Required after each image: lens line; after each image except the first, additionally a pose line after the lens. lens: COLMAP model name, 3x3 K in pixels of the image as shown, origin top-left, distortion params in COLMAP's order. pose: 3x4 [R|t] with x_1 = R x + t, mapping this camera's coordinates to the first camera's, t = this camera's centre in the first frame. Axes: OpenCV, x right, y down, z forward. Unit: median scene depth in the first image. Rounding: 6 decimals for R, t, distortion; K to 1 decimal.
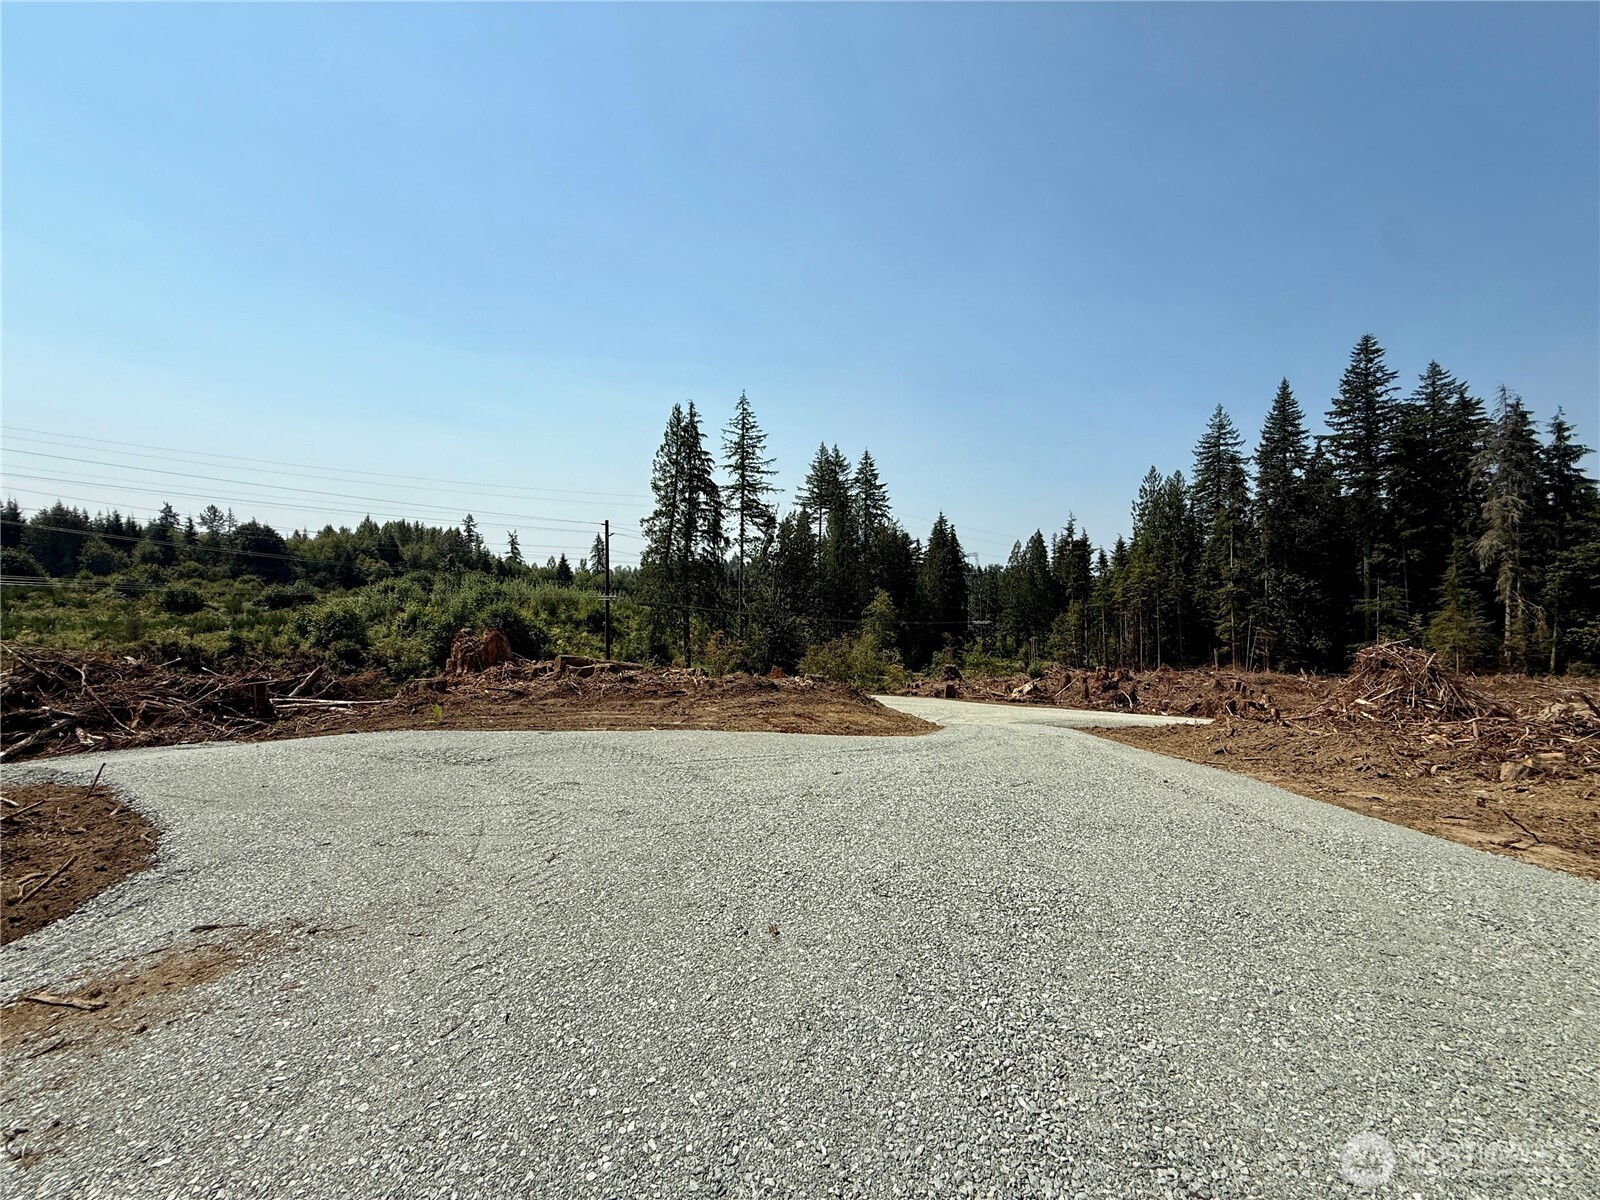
lens RADIAL K [[642.9, 0, 794.5], [0, 642.9, 602.8], [0, 0, 1]] dist [0.002652, 0.000190]
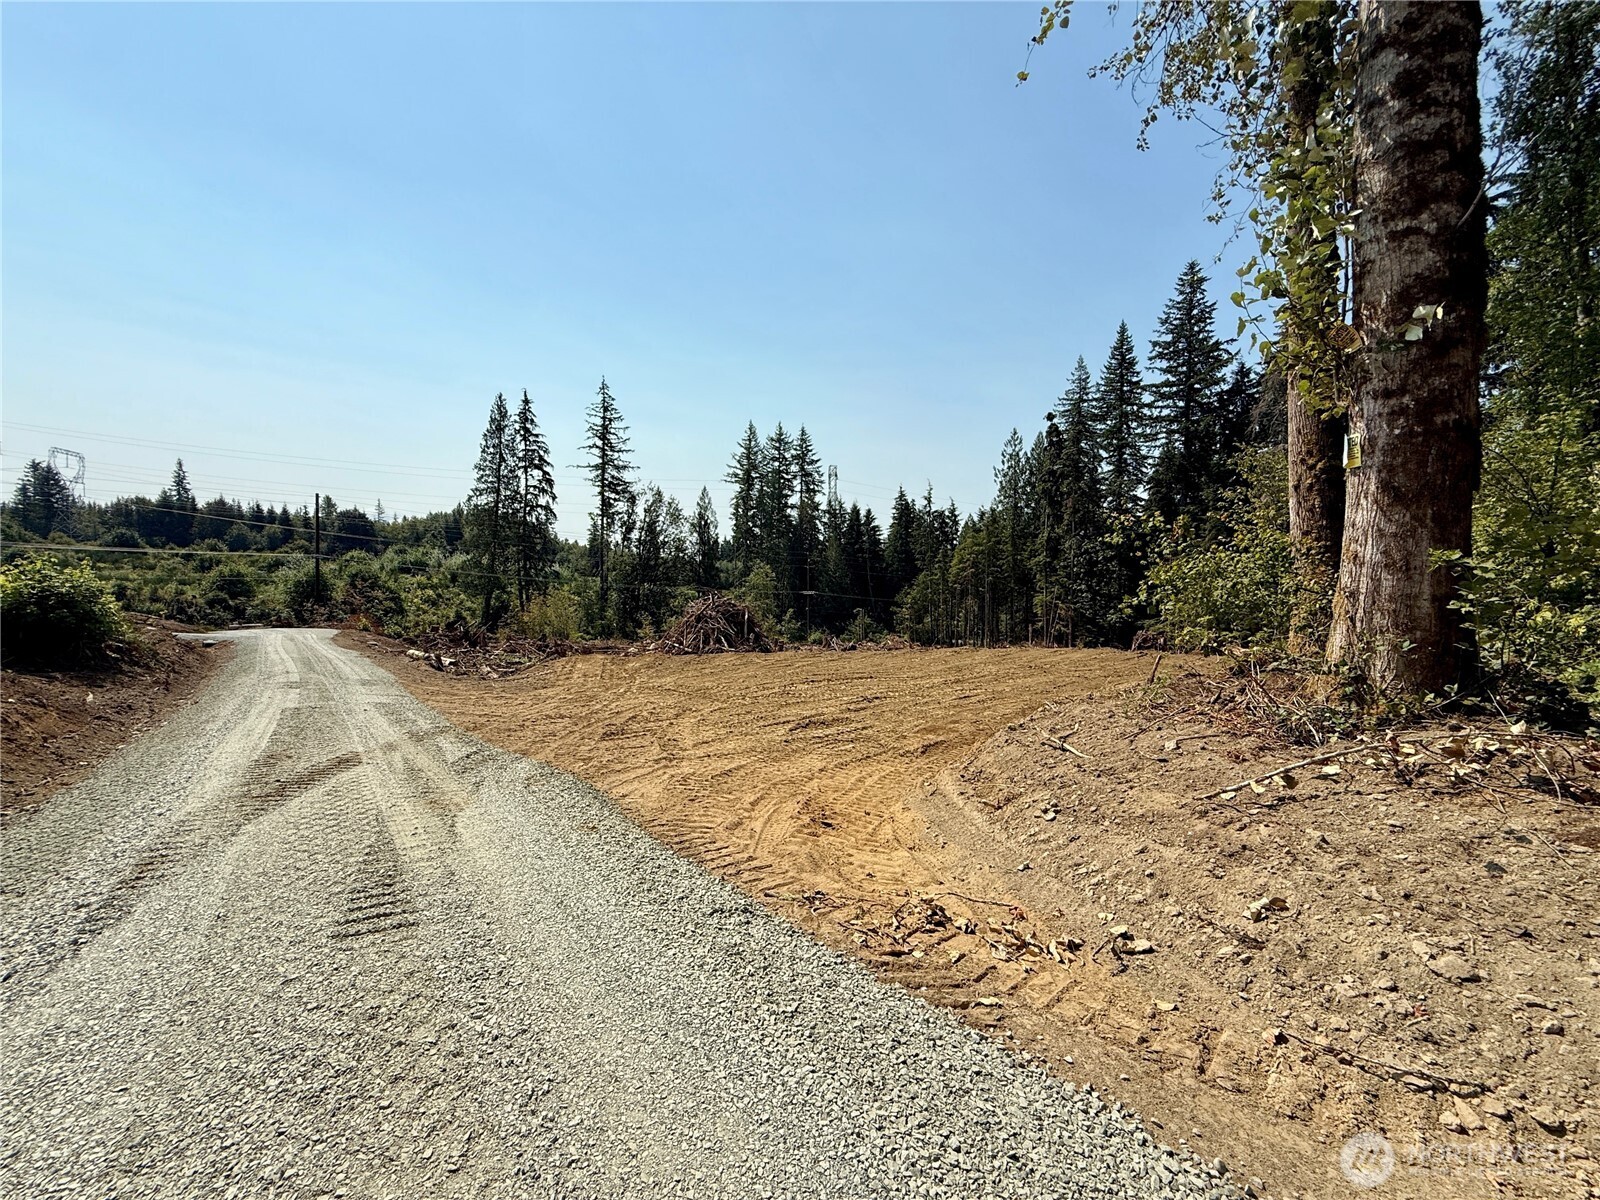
lens RADIAL K [[642.9, 0, 794.5], [0, 642.9, 602.8], [0, 0, 1]] dist [0.002652, 0.000190]
pose [[0.970869, 0.017650, -0.238959, 0.474898], [-0.011406, 0.999557, 0.027486, 0.015230], [0.239338, -0.023960, 0.970641, 0.025632]]
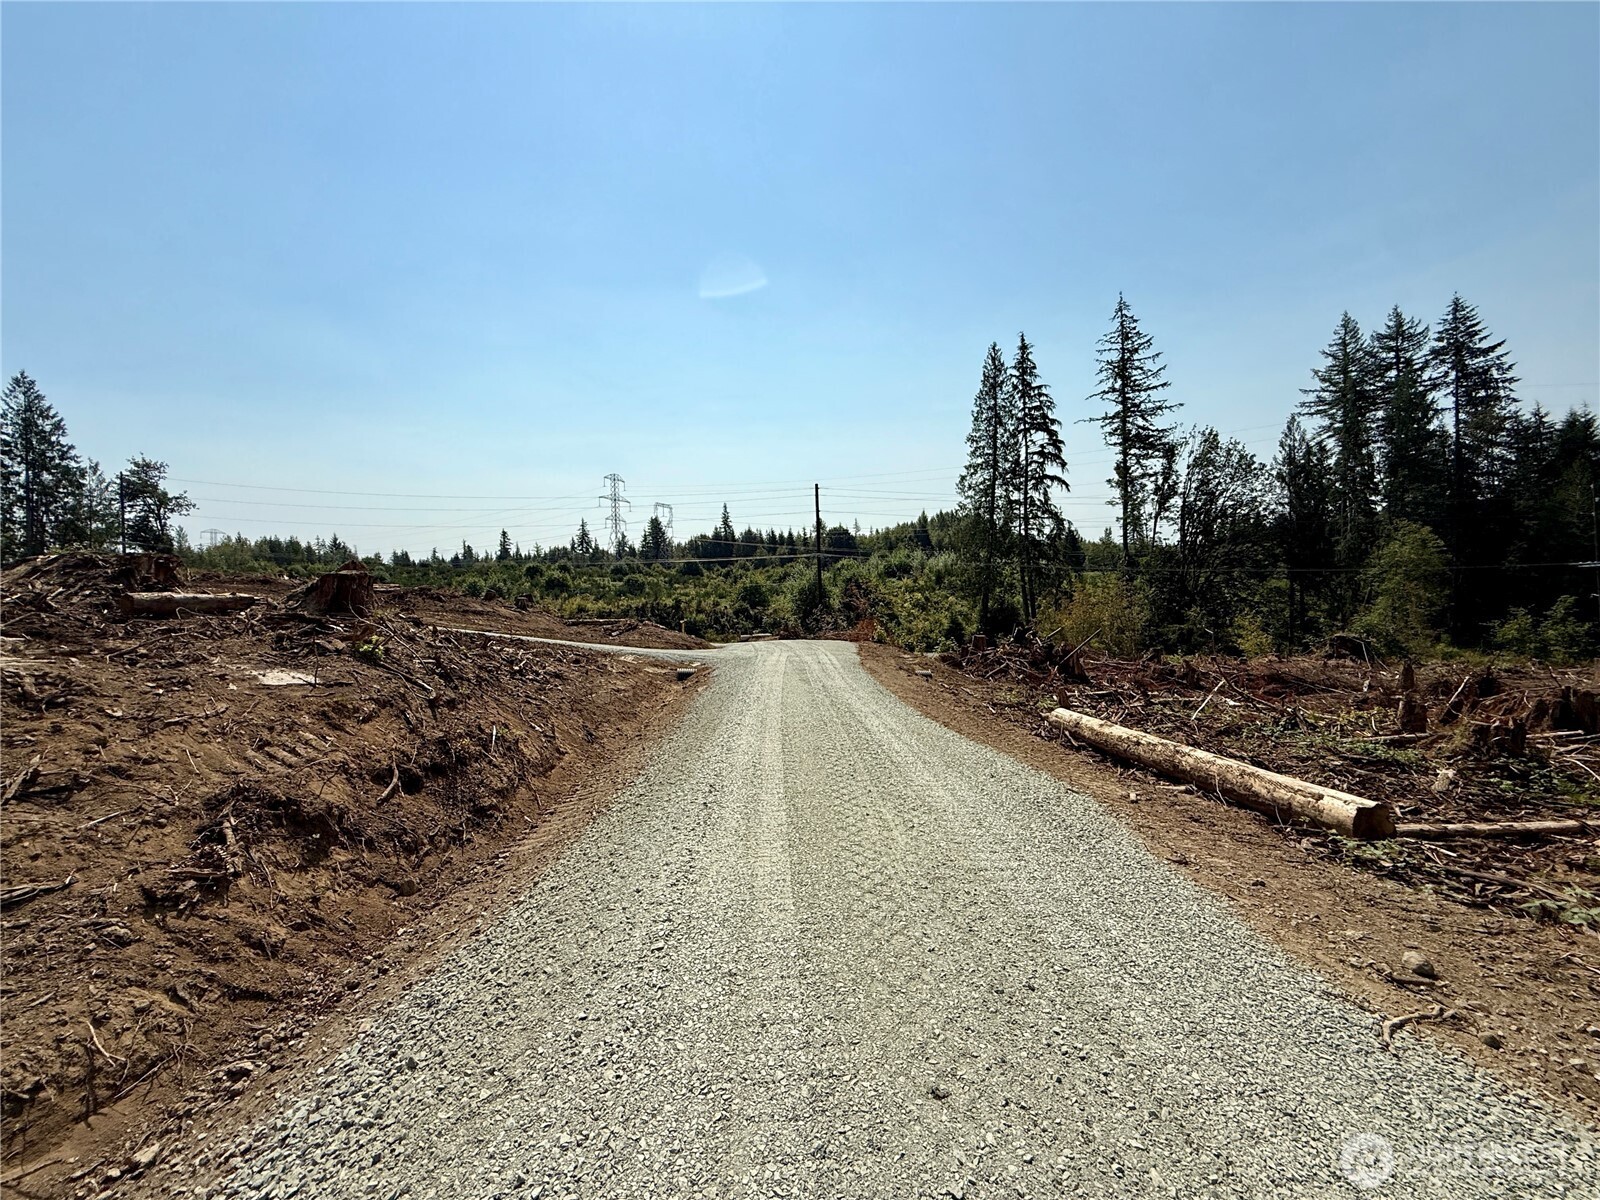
lens RADIAL K [[642.9, 0, 794.5], [0, 642.9, 602.8], [0, 0, 1]] dist [0.002652, 0.000190]
pose [[0.615197, -0.015254, -0.788226, 0.280898], [0.038969, 0.999179, 0.011078, 0.026582], [0.787410, -0.037532, 0.615286, 0.177649]]
